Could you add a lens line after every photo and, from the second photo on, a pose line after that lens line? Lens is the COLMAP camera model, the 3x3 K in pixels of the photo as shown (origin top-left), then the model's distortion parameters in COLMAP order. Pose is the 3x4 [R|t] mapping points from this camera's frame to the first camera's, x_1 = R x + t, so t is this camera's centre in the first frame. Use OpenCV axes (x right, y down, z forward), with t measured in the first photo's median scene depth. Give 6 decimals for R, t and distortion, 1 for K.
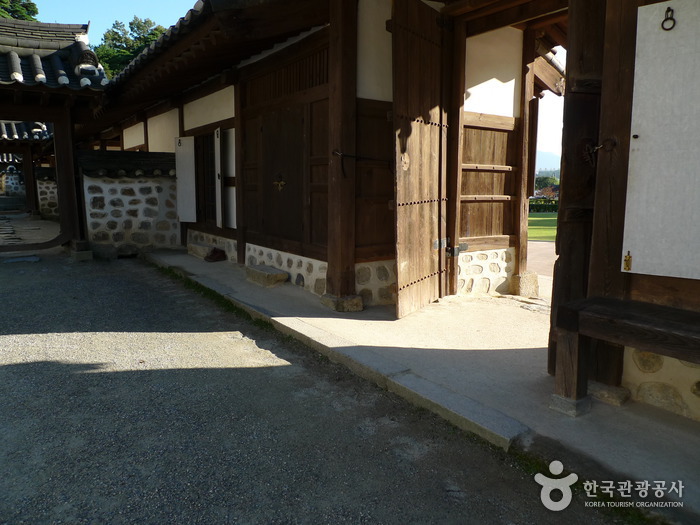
lens RADIAL K [[499.3, 0, 349.7], [0, 499.3, 260.0], [0, 0, 1]] dist [-0.028161, -0.008734]
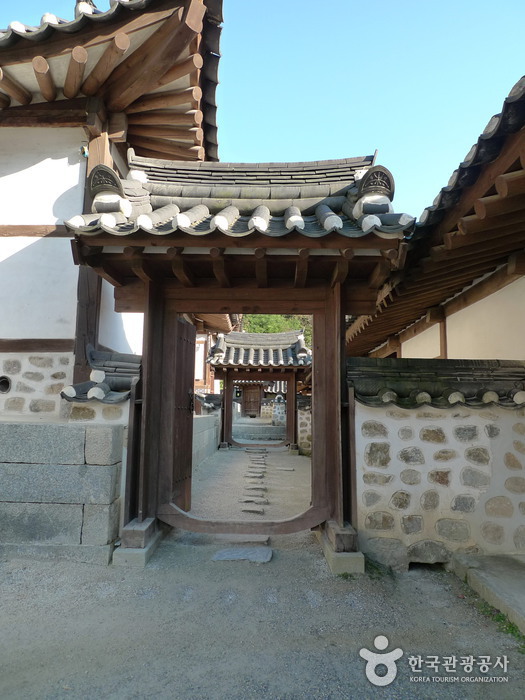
lens RADIAL K [[499.3, 0, 261.9], [0, 499.3, 353.1], [0, 0, 1]] dist [-0.028161, -0.008734]
pose [[0.797946, -0.062575, -0.599472, -0.273780], [-0.102733, 0.965922, -0.237571, -0.078554], [0.593910, 0.251154, 0.764325, 0.479433]]
